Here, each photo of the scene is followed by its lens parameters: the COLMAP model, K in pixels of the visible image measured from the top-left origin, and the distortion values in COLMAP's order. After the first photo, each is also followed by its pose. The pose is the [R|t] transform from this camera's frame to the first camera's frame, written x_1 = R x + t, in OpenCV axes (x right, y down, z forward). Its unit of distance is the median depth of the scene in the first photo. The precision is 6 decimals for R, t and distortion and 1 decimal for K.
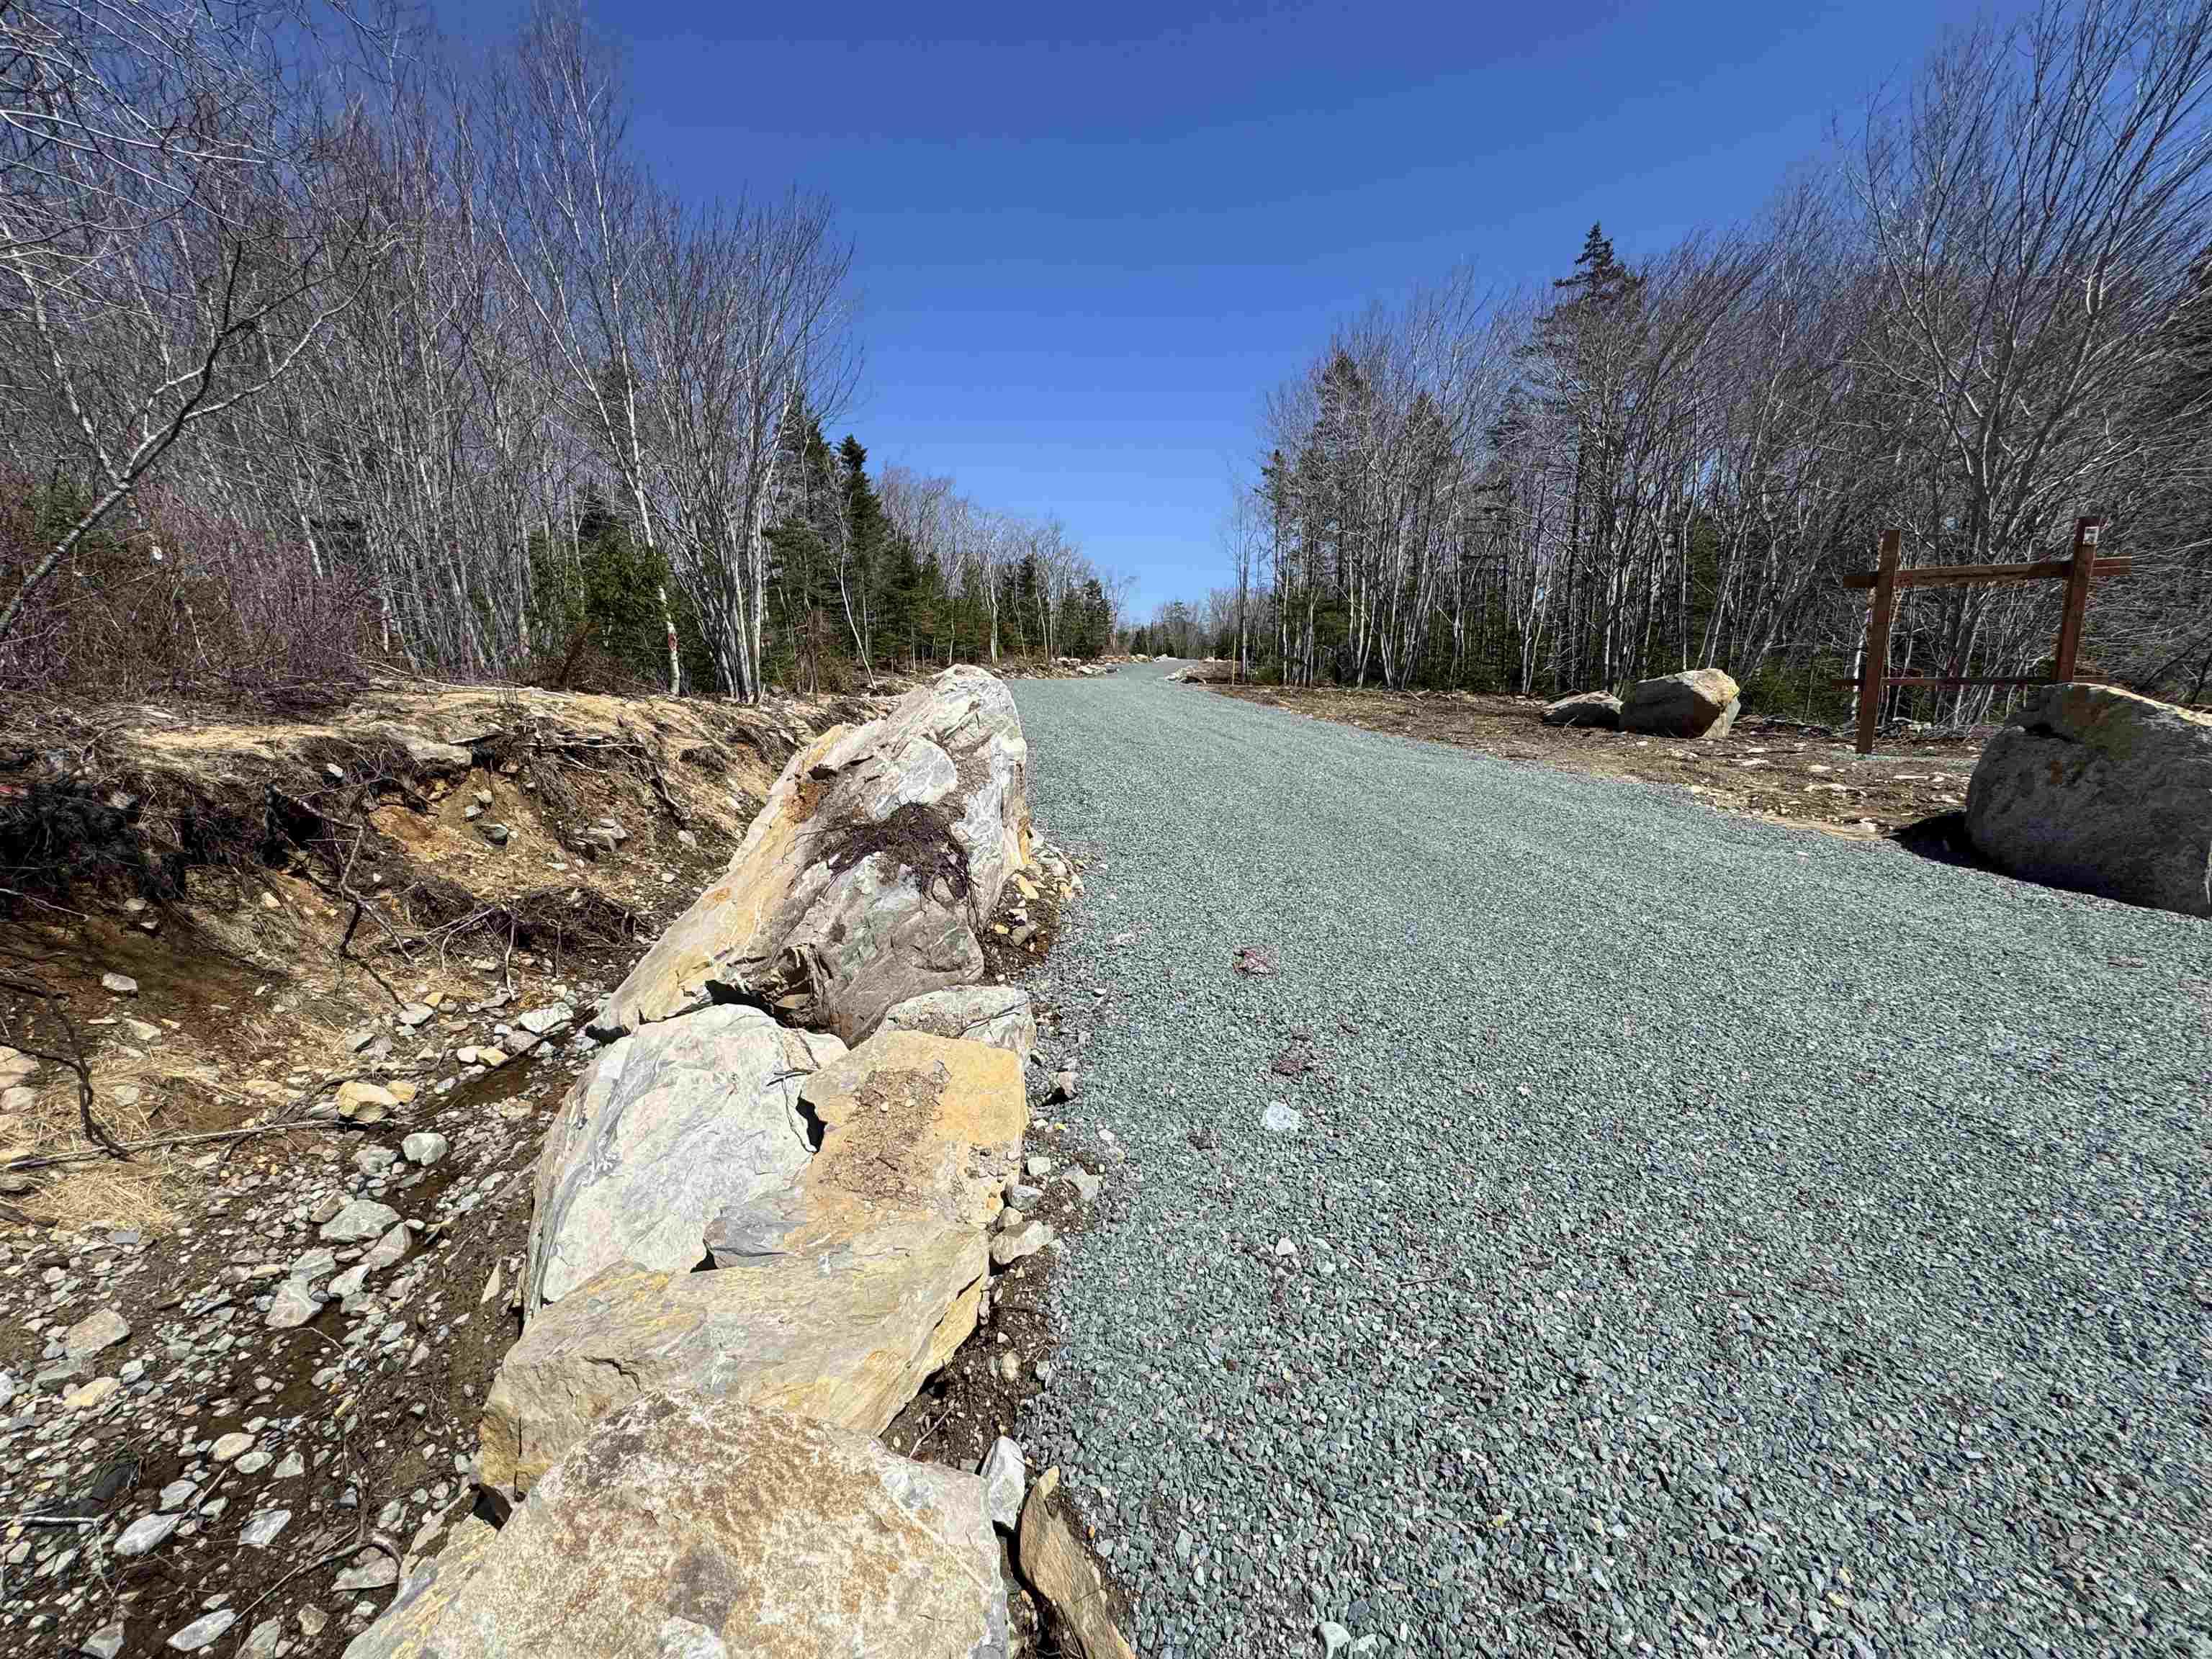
lens RADIAL K [[890.9, 0, 1103.5], [0, 890.9, 824.9], [0, 0, 1]] dist [-0.002148, -0.000105]
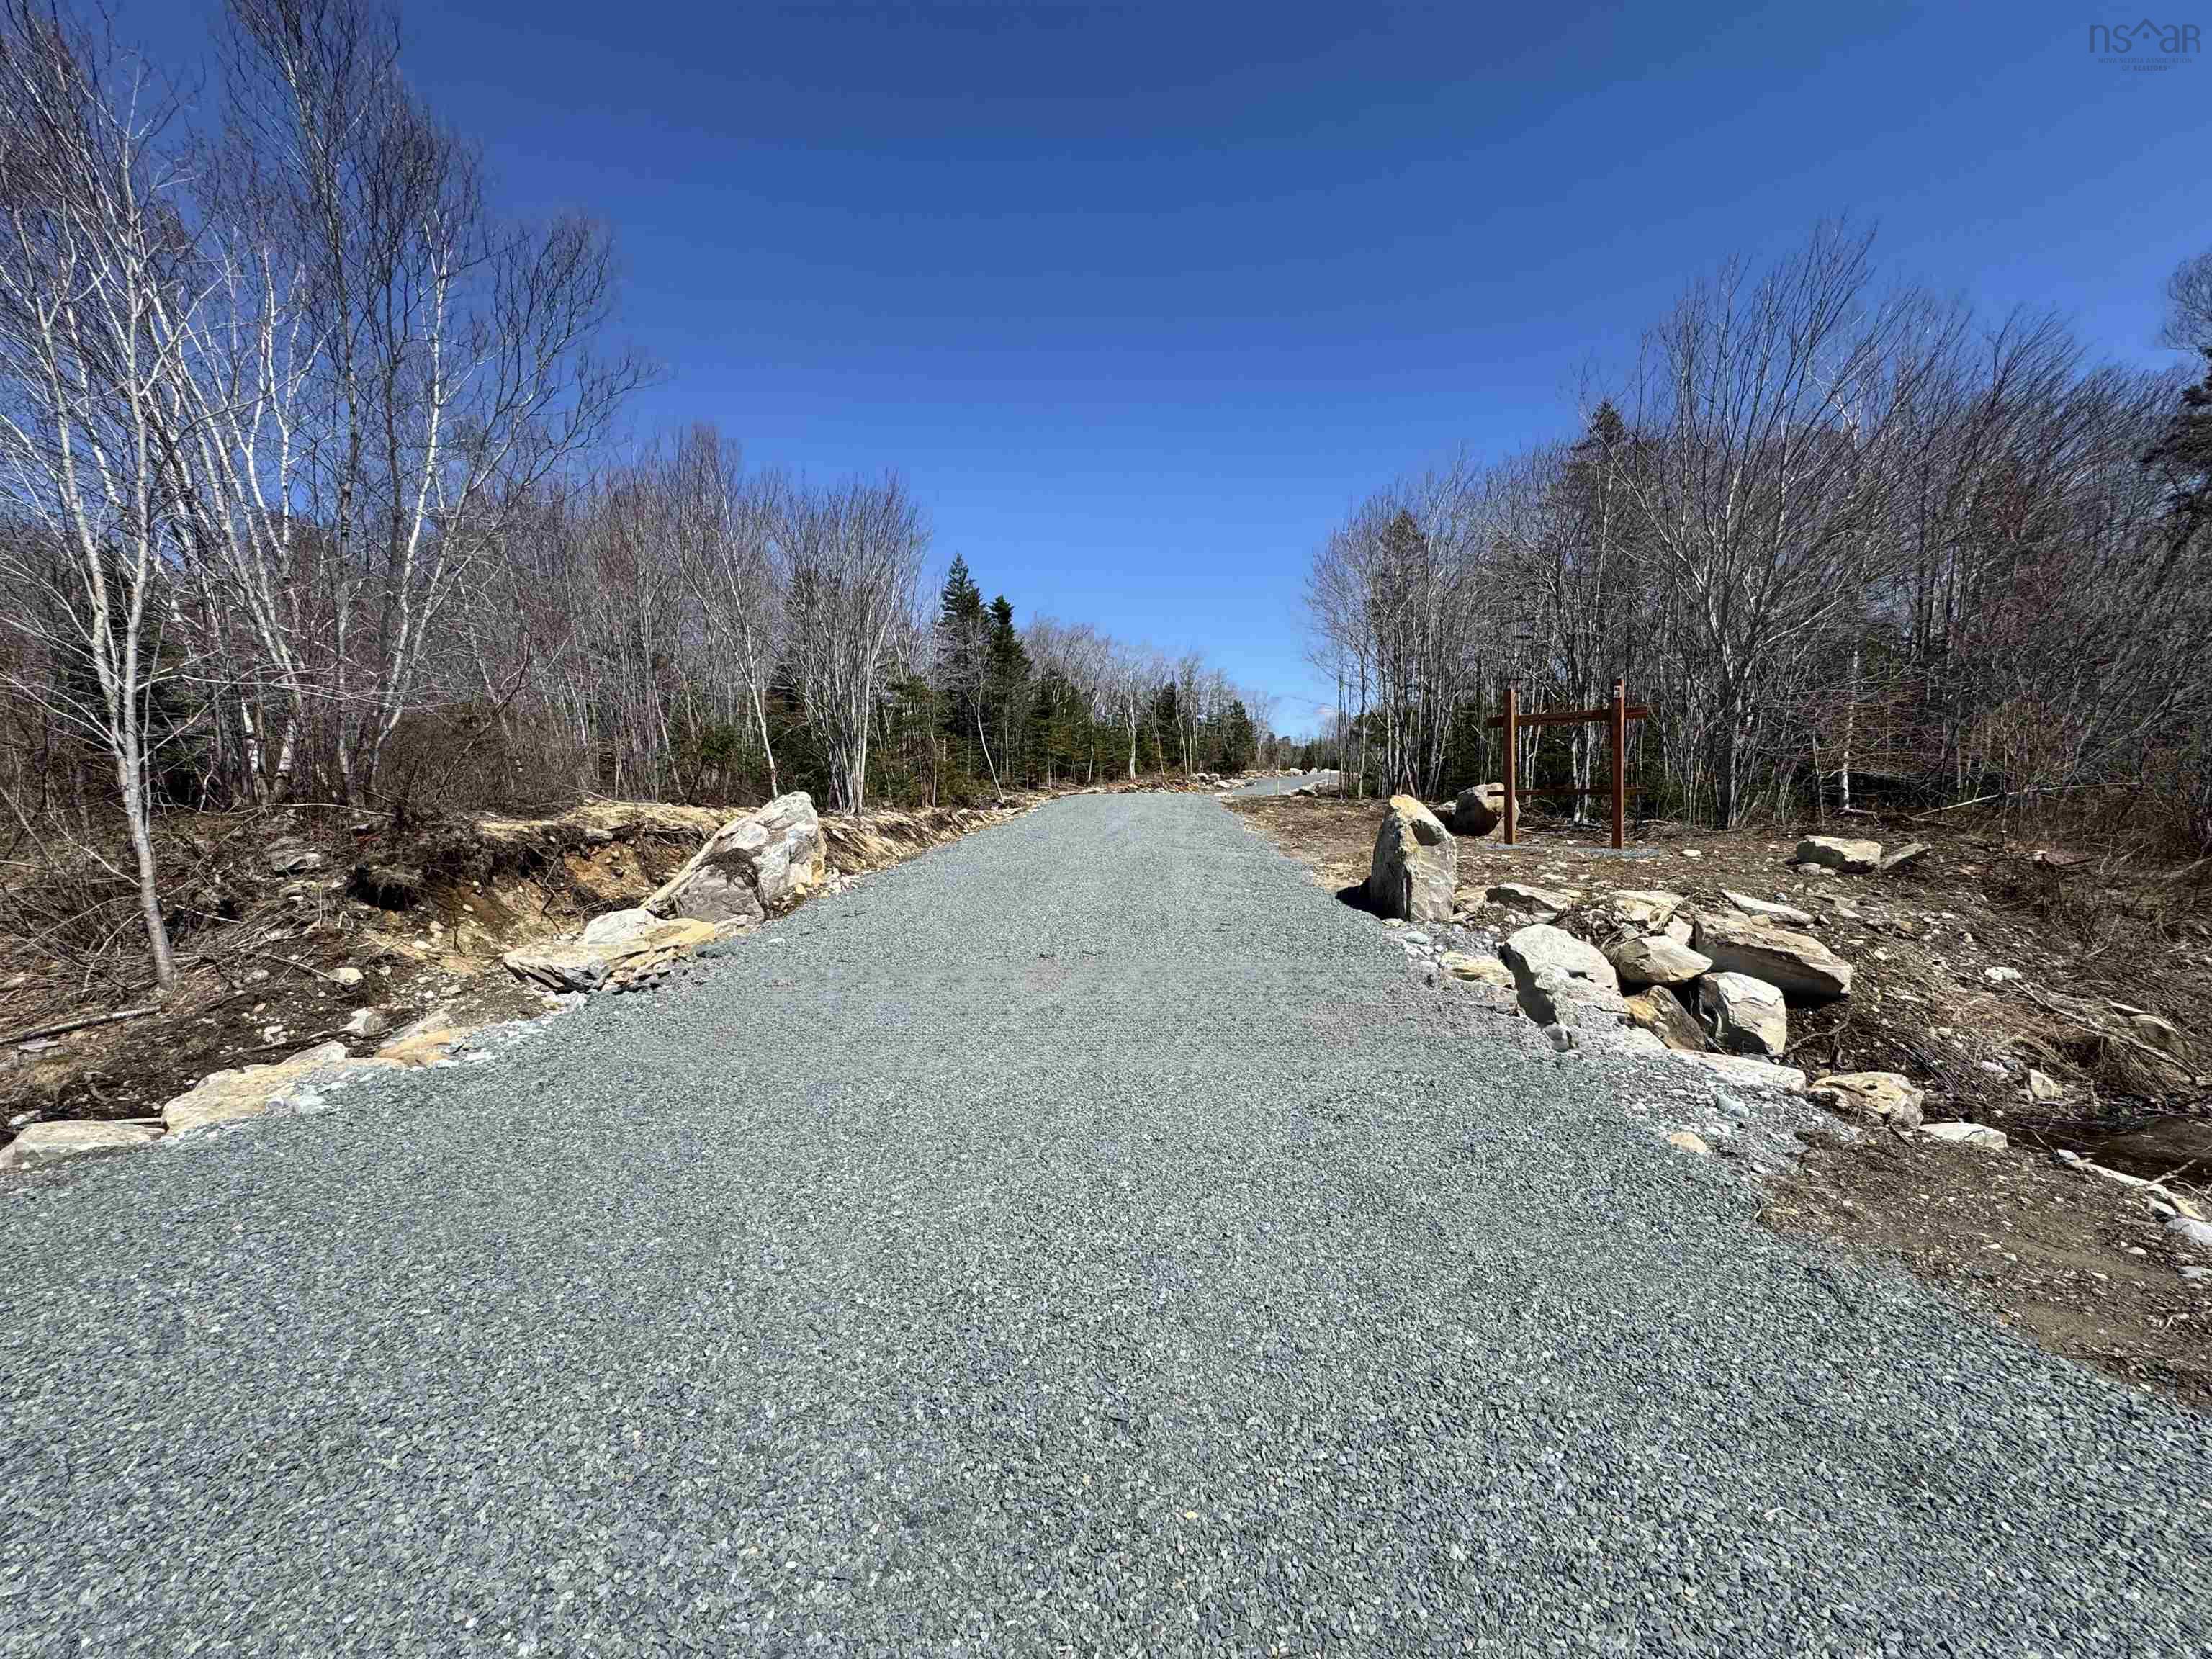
lens RADIAL K [[890.9, 0, 1108.0], [0, 890.9, 830.0], [0, 0, 1]] dist [-0.002148, -0.000105]
pose [[0.976573, -0.000702, -0.215184, 0.913073], [-0.025066, 0.992816, -0.116999, 0.130115], [0.213720, 0.119652, 0.969540, -0.820557]]
